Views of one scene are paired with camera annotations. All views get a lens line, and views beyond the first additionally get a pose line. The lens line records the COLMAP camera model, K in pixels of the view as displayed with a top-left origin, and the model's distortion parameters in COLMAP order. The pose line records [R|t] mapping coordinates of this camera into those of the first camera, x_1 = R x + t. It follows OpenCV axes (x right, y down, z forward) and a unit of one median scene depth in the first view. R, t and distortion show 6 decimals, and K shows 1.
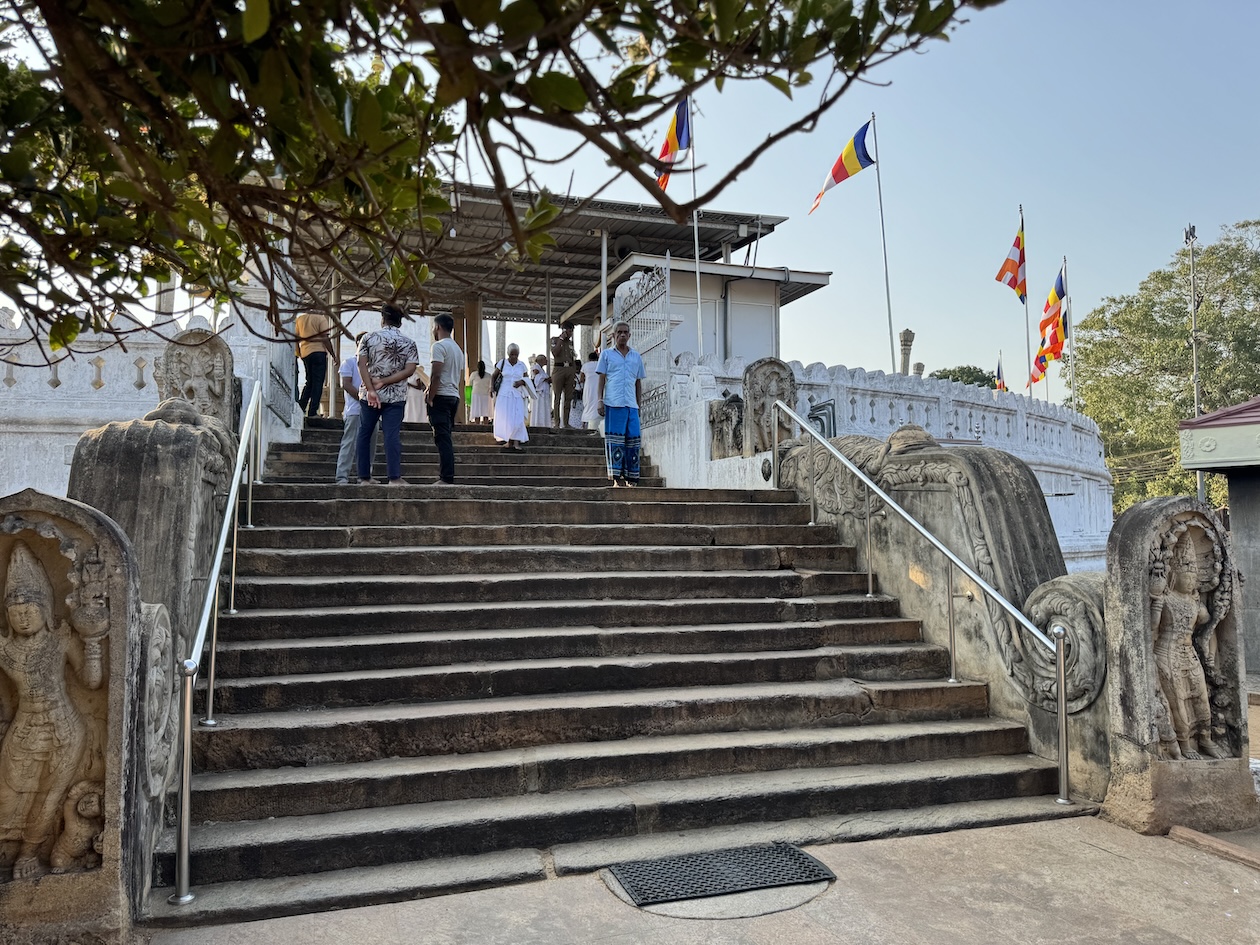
lens RADIAL K [[883.8, 0, 625.6], [0, 883.8, 468.1], [0, 0, 1]] dist [0.009359, -0.022259]
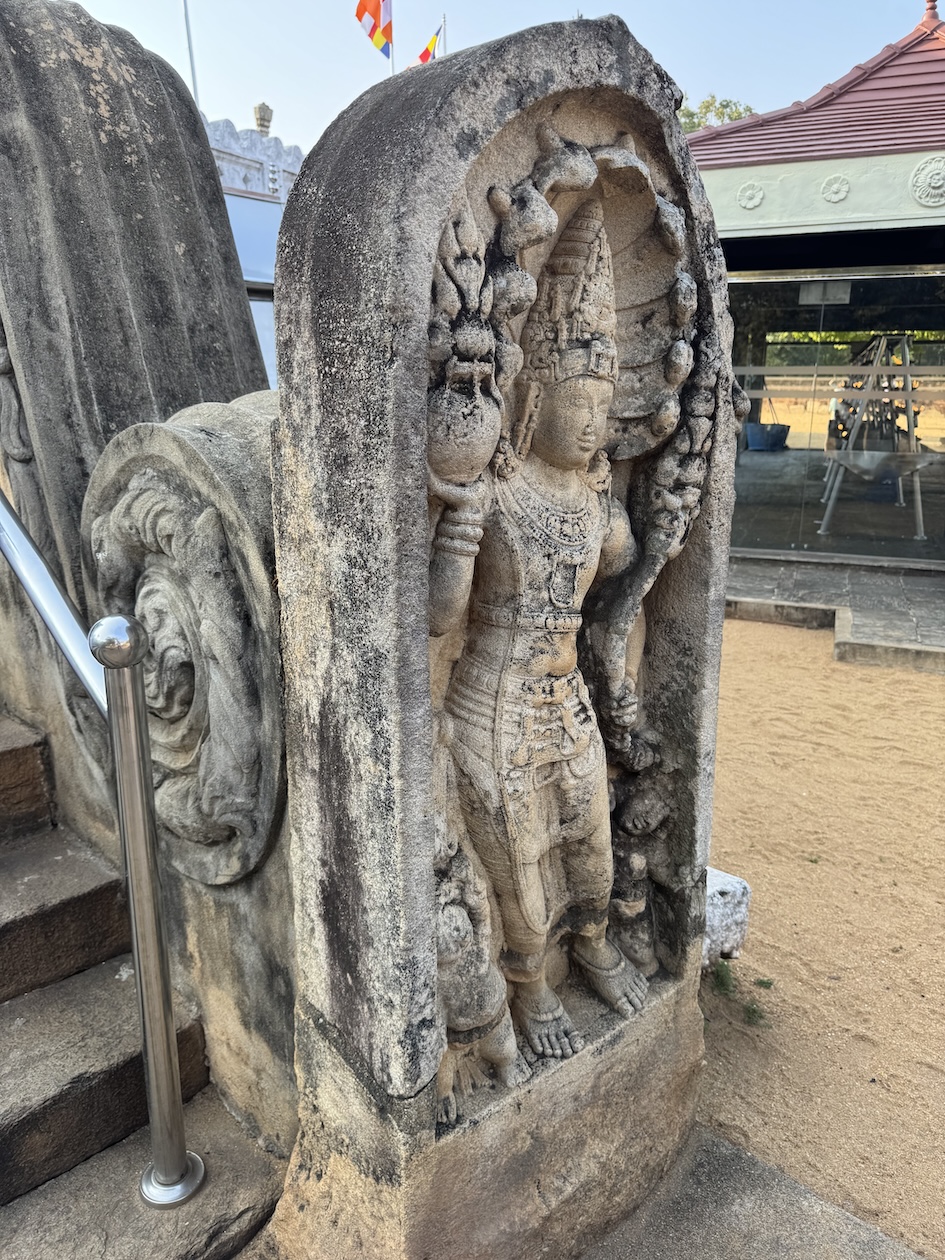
lens RADIAL K [[883.8, 0, 471.9], [0, 883.8, 631.6], [0, 0, 1]] dist [0.009359, -0.022259]
pose [[0.885639, -0.121943, 0.448077, 0.491304], [-0.038687, 0.942177, 0.332876, 0.103212], [-0.462759, -0.312143, 0.829711, 0.790521]]
